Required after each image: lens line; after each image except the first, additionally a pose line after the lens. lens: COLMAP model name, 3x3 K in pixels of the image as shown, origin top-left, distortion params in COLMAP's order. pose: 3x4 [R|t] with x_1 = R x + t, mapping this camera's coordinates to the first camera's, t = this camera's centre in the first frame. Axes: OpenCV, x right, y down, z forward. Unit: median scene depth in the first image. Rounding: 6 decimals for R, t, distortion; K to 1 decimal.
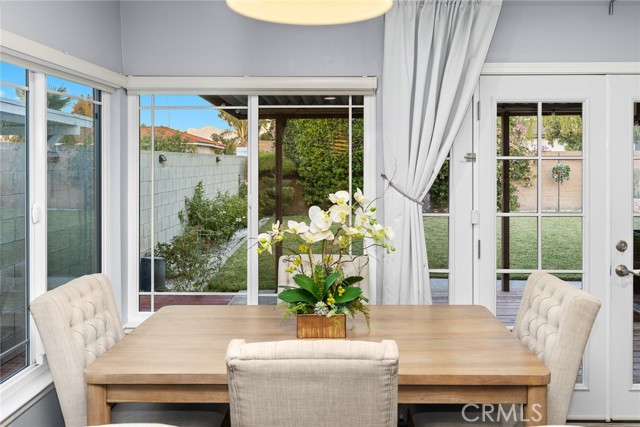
lens RADIAL K [[567.4, 0, 320.3], [0, 567.4, 164.7], [0, 0, 1]] dist [-0.002877, -0.003900]
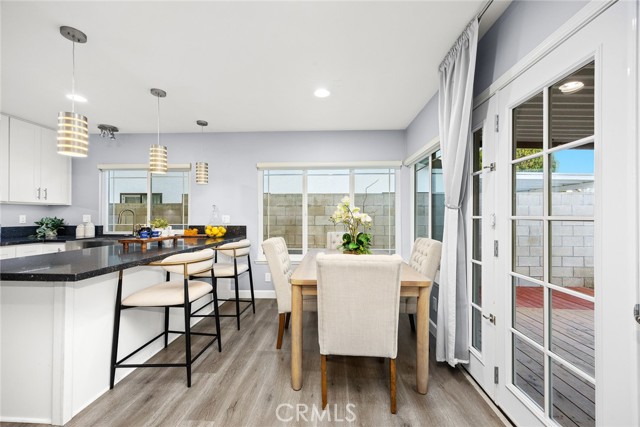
lens RADIAL K [[258.3, 0, 320.9], [0, 258.3, 214.8], [0, 0, 1]] dist [0.009232, -0.000189]
pose [[-0.015162, -0.003254, -0.999880, 0.775938], [-0.006499, 0.999974, -0.003156, 0.084300], [0.999864, 0.006450, -0.015183, 0.658109]]
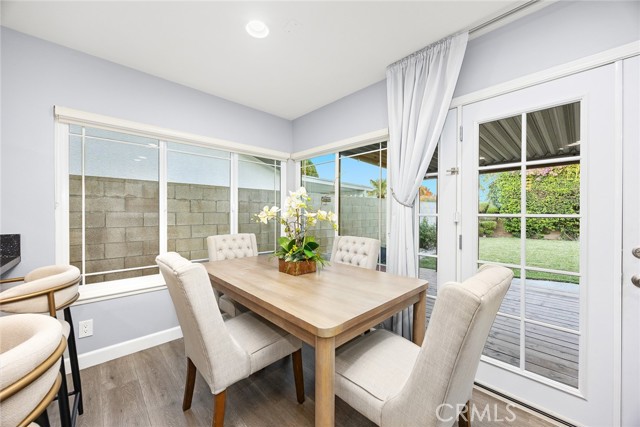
lens RADIAL K [[241.6, 0, 320.0], [0, 241.6, 213.5], [0, 0, 1]] dist [-0.001830, -0.000028]
pose [[0.715590, 0.005381, -0.698500, 0.425696], [-0.006183, 0.999980, 0.001369, 0.084493], [0.698494, 0.003339, 0.715608, 0.385405]]
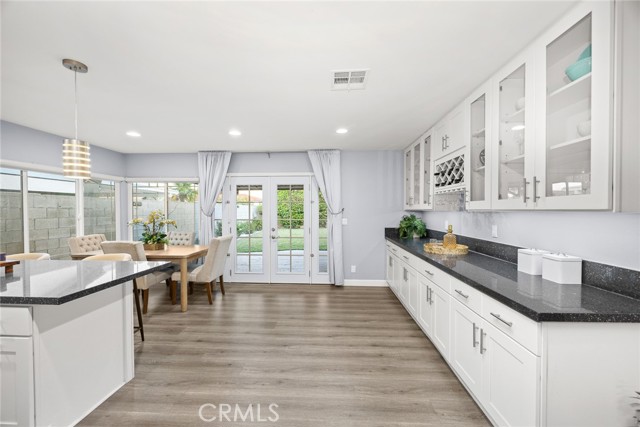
lens RADIAL K [[241.6, 0, 320.0], [0, 241.6, 213.5], [0, 0, 1]] dist [-0.001830, -0.000028]
pose [[0.999966, 0.002464, -0.007809, 0.794343], [-0.002374, 0.999932, 0.011445, 0.035009], [0.007836, -0.011426, 0.999904, -0.378739]]
